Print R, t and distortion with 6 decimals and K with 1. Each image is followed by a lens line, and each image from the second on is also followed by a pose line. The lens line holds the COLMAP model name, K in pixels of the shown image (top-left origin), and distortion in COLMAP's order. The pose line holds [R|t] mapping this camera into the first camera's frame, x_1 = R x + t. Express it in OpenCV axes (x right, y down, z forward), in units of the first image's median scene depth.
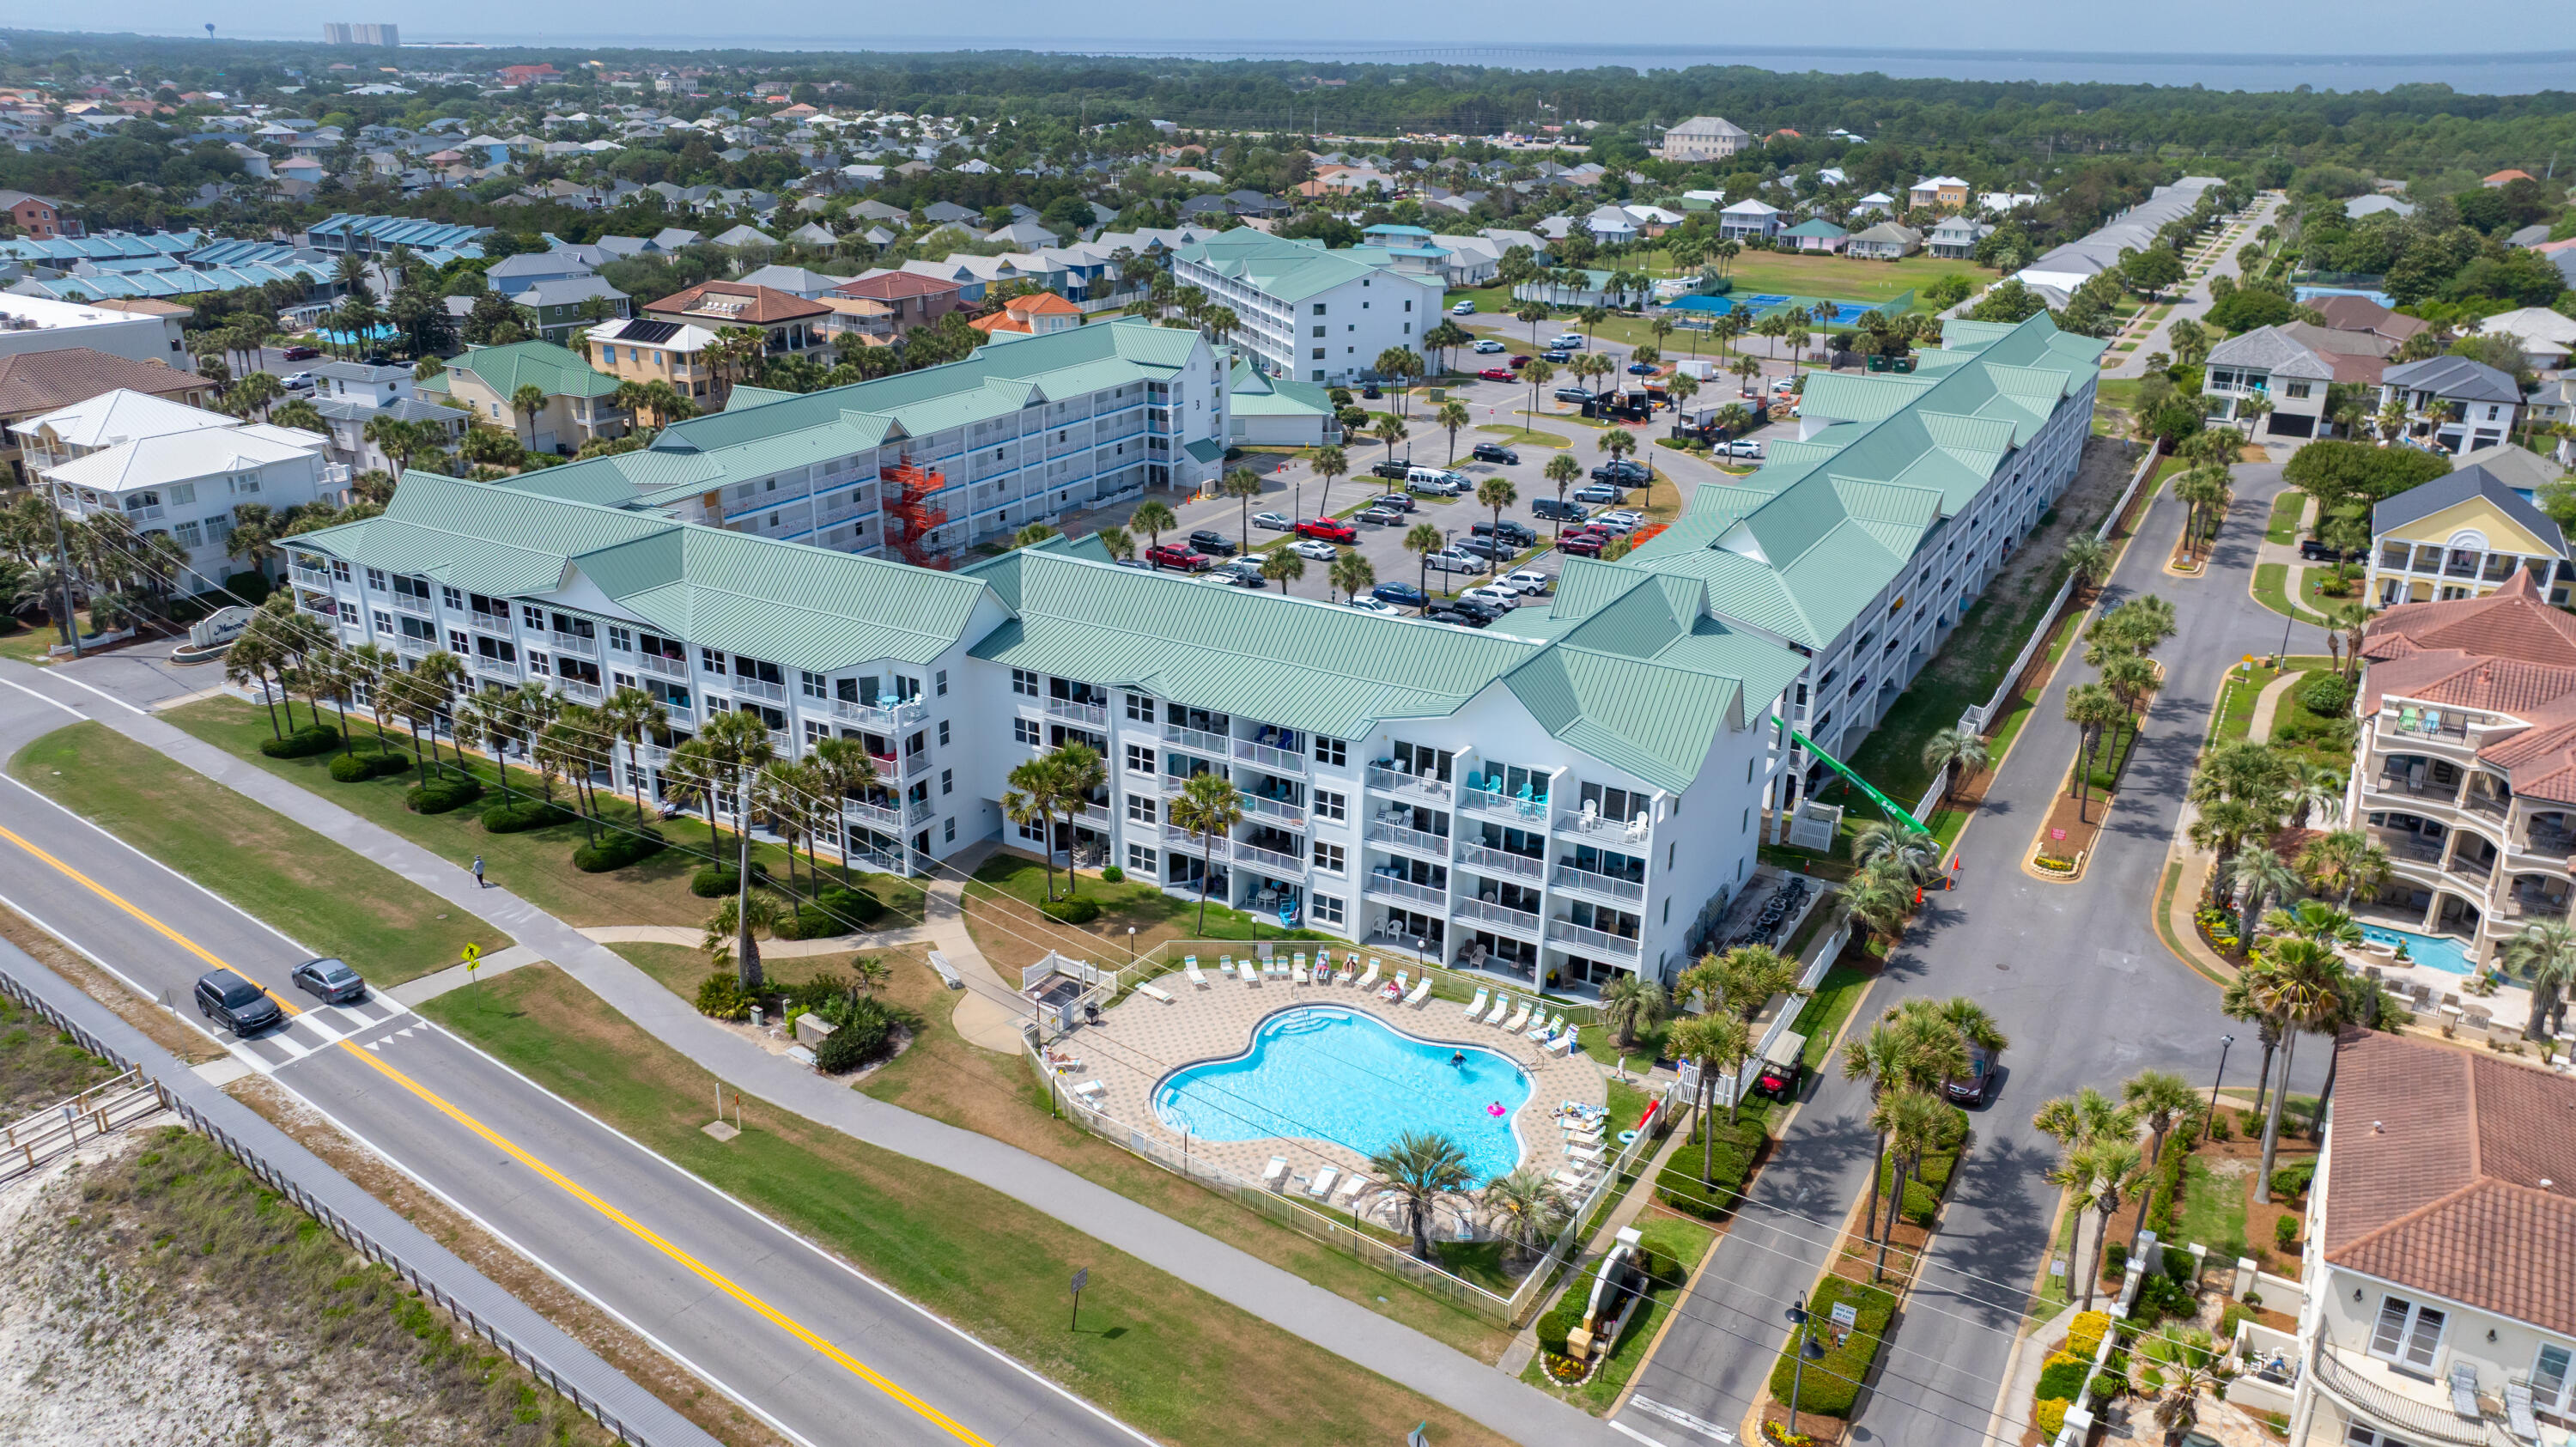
lens RADIAL K [[1805.9, 0, 1288.0], [0, 1805.9, 723.5], [0, 0, 1]] dist [-0.019001, 0.002719]
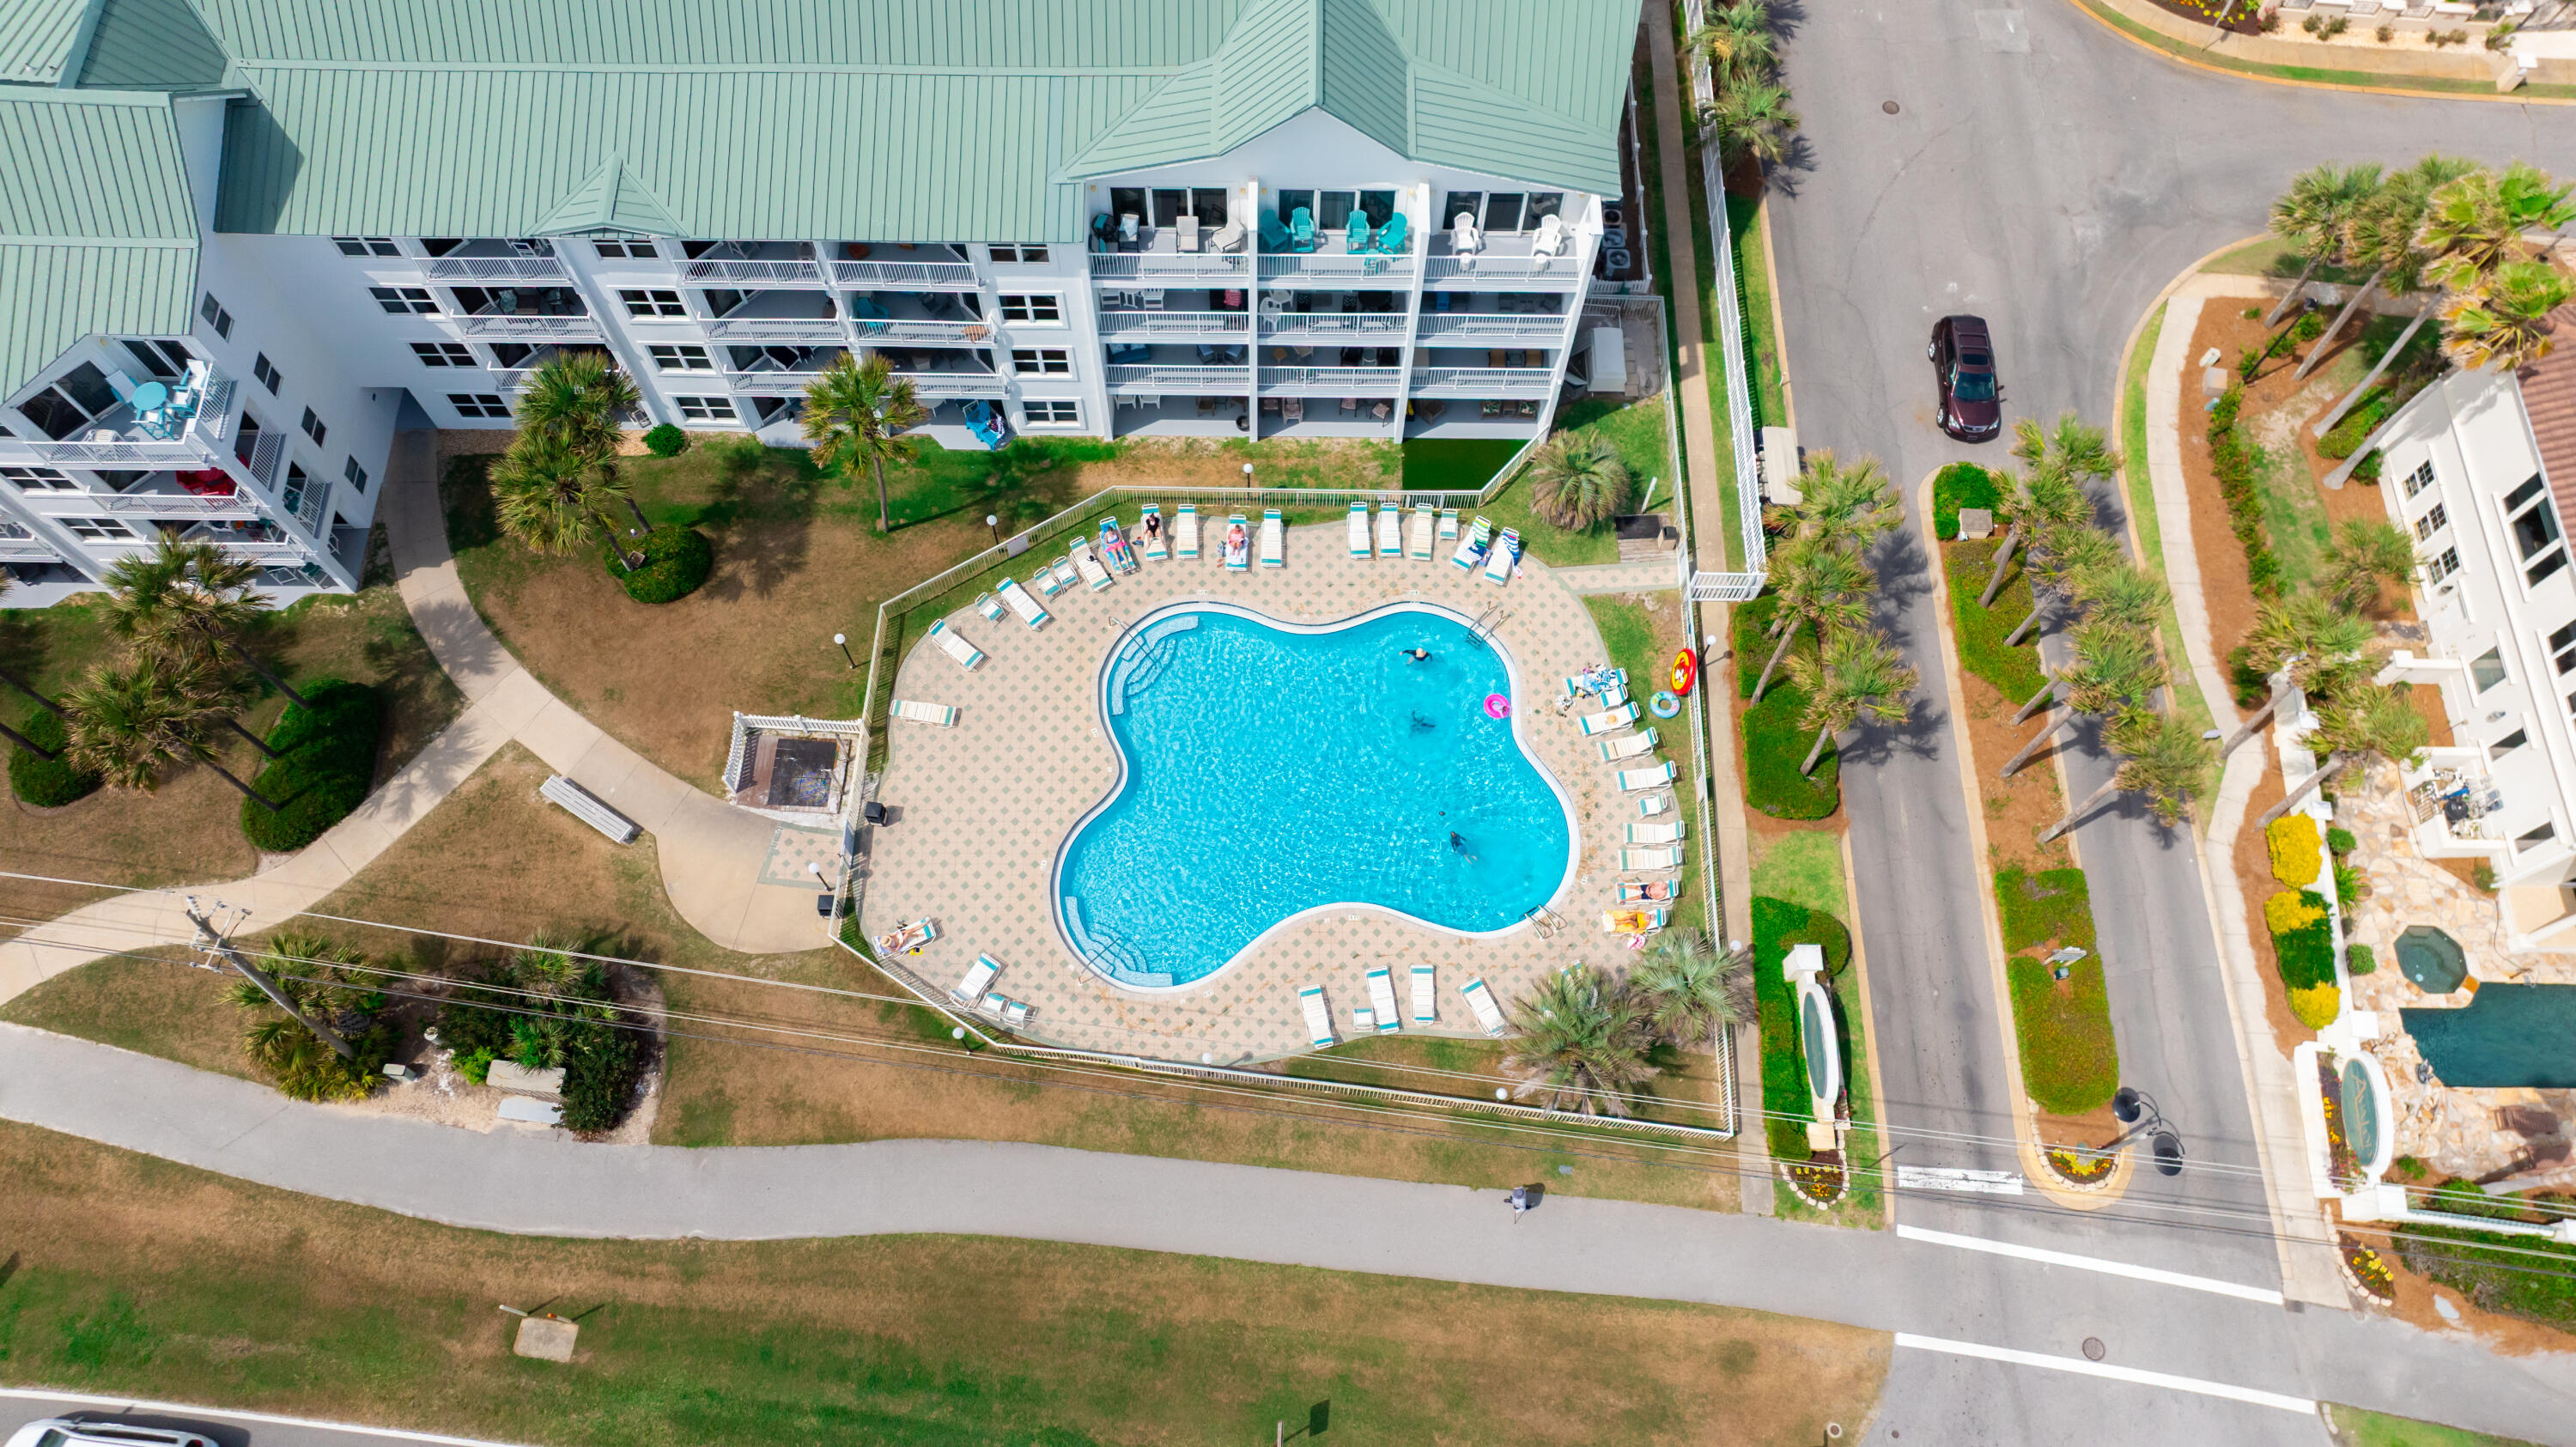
lens RADIAL K [[1805.9, 0, 1288.0], [0, 1805.9, 723.5], [0, 0, 1]] dist [-0.019001, 0.002719]
pose [[0.865783, -0.461004, 0.194669, -0.087609], [0.177052, 0.646041, 0.742485, -0.311567], [-0.468052, -0.608364, 0.640953, 0.501571]]
